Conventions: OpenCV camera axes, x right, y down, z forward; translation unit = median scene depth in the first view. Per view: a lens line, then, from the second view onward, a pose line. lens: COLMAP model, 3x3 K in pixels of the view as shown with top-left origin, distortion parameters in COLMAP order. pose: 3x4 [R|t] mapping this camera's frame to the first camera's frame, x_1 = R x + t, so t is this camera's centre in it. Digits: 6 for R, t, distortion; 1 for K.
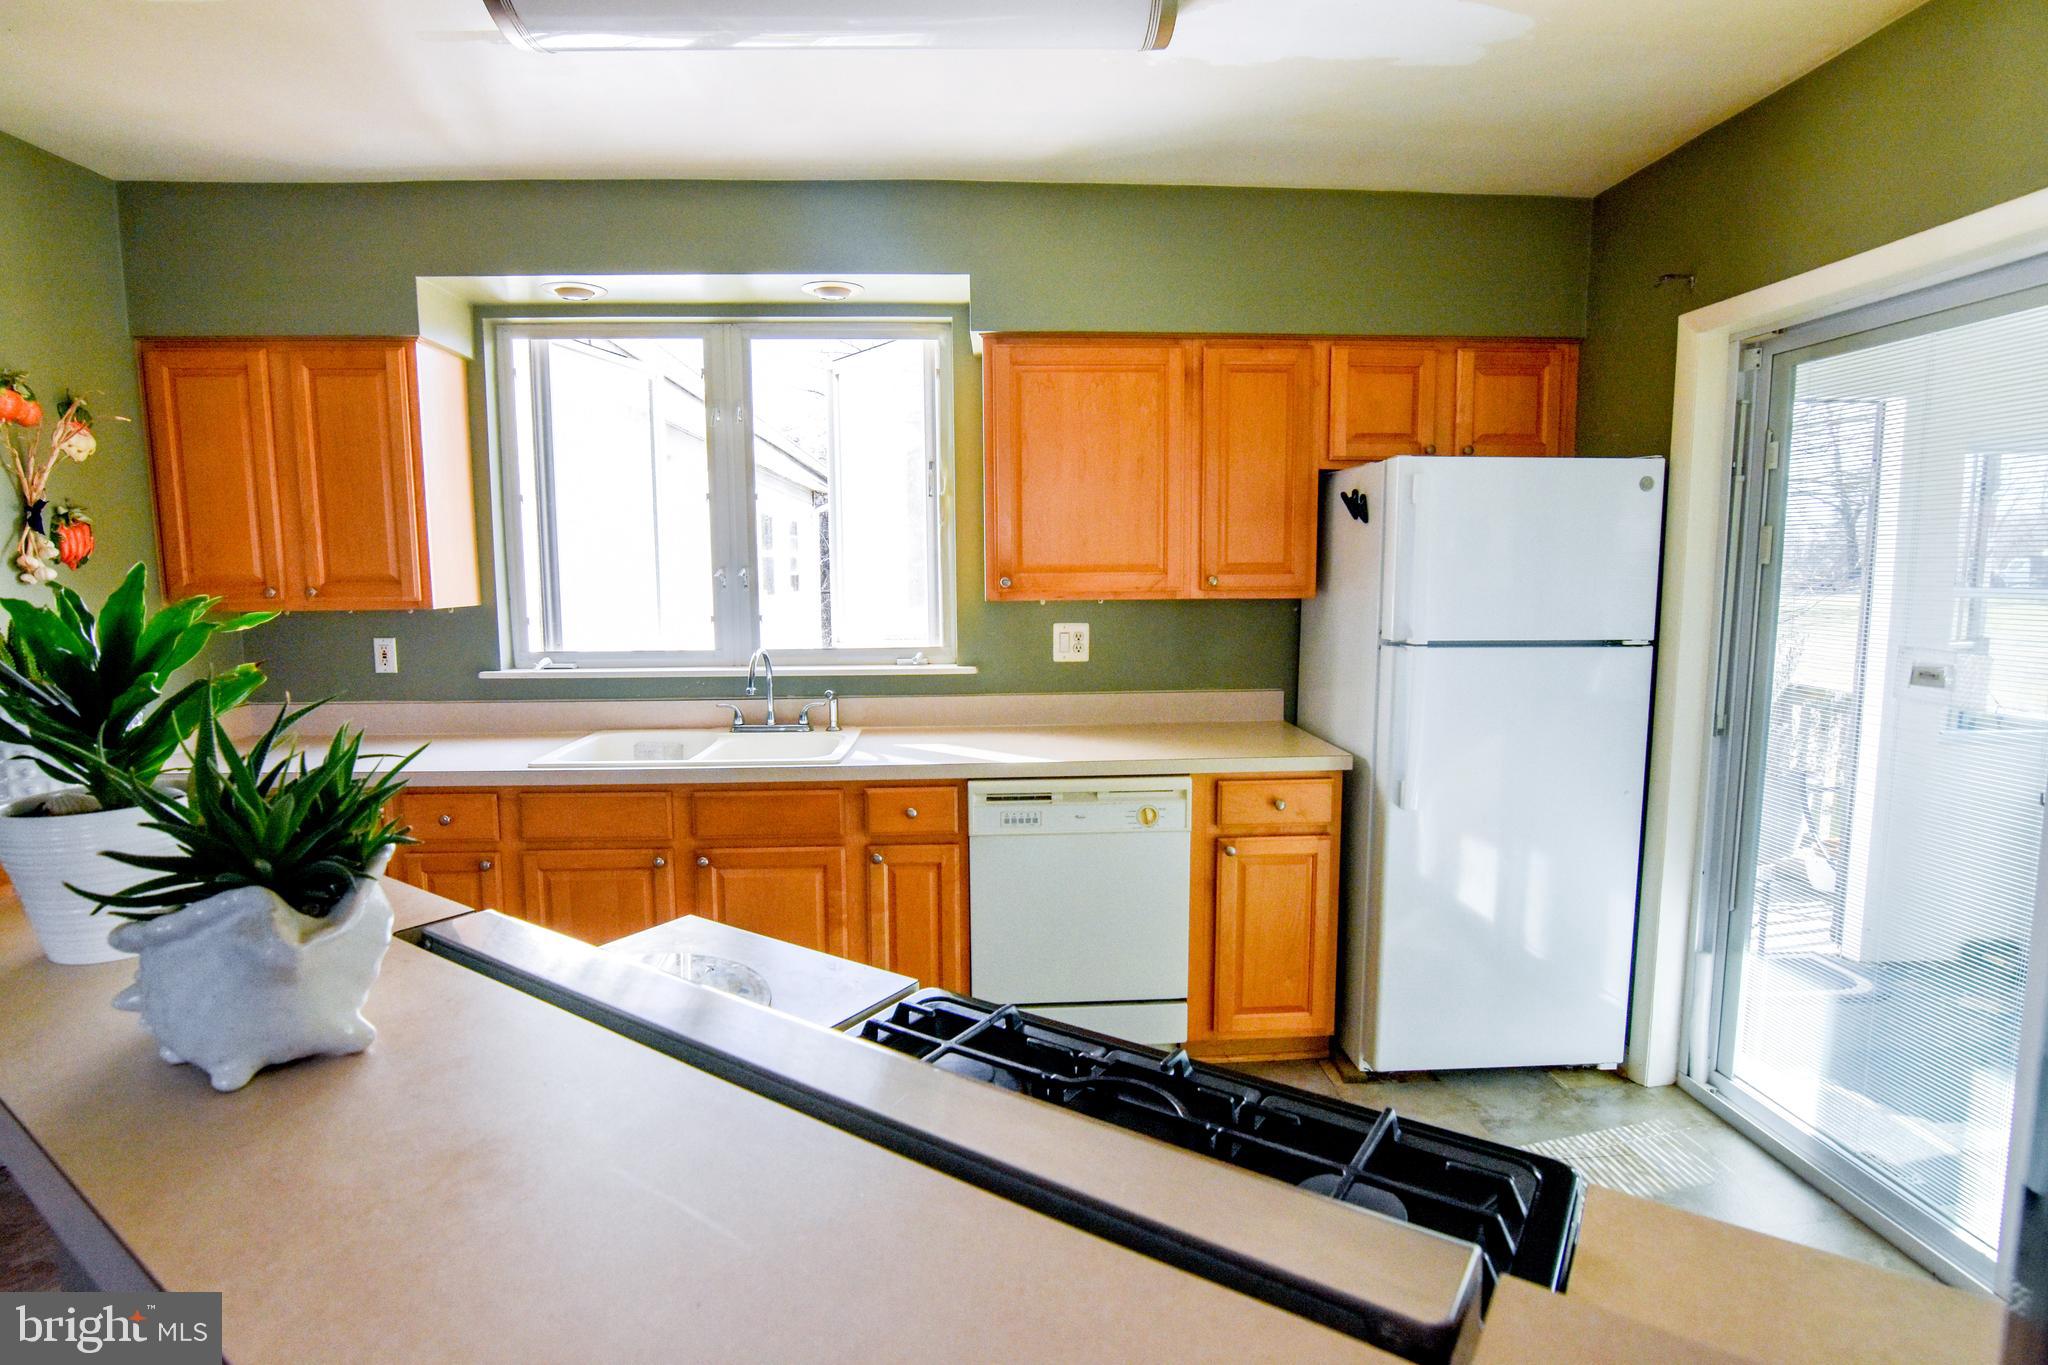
lens RADIAL K [[1026.3, 0, 1023.6], [0, 1026.3, 680.0], [0, 0, 1]] dist [-0.026979, 0.004242]
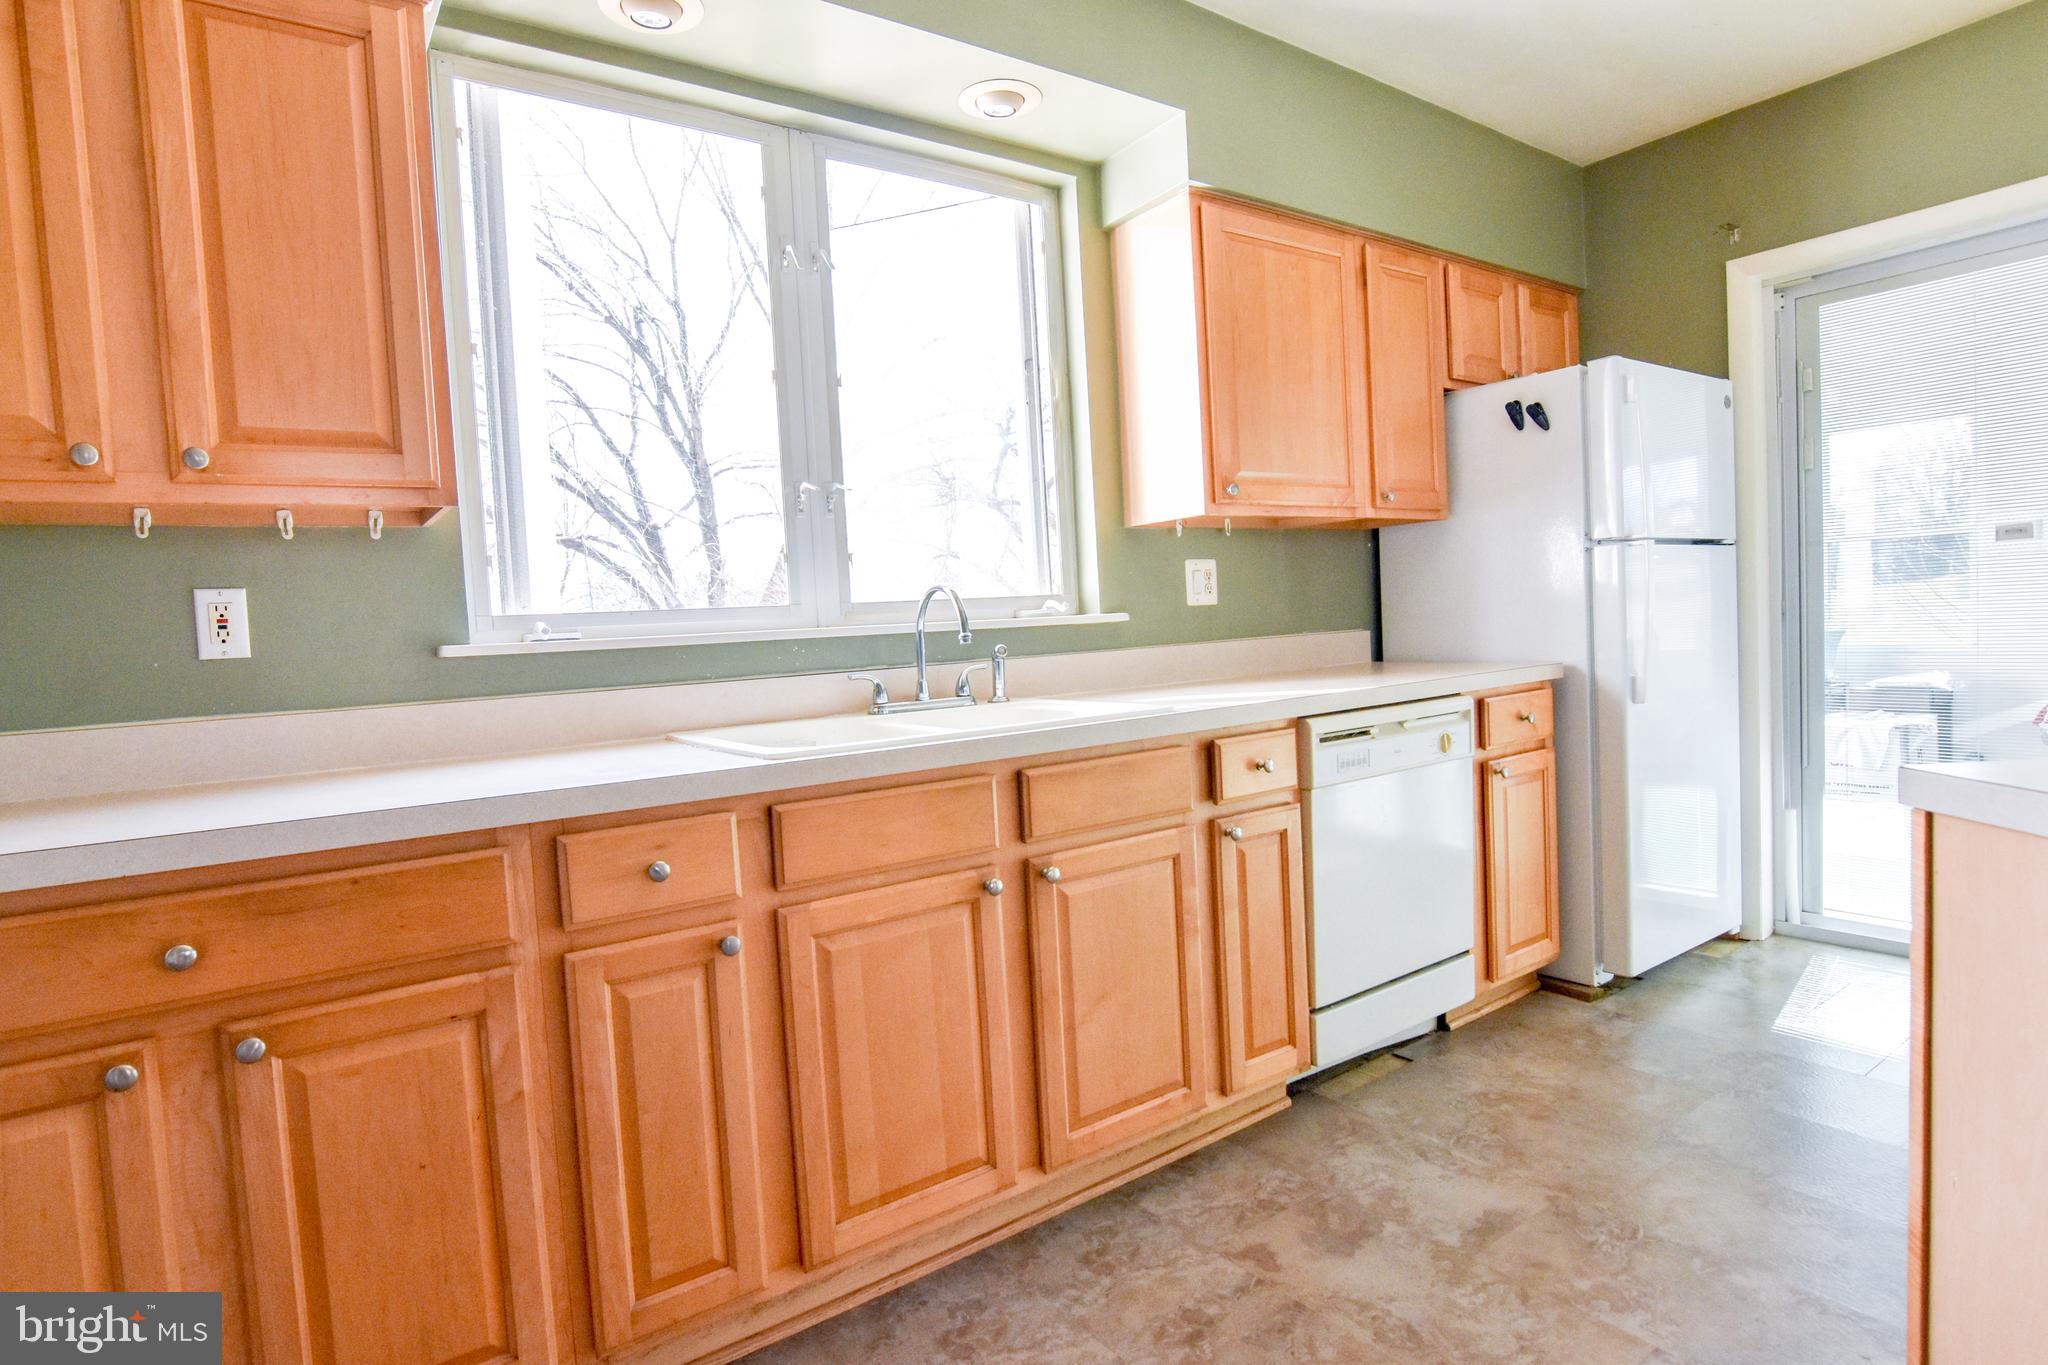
lens RADIAL K [[1081.8, 0, 1029.1], [0, 1081.8, 681.3], [0, 0, 1]] dist [-0.027368, 0.002487]
pose [[0.843293, -0.067851, 0.533155, -0.641128], [0.107125, 0.993314, -0.043027, 0.078022], [-0.526671, 0.093399, 0.844923, 0.384249]]
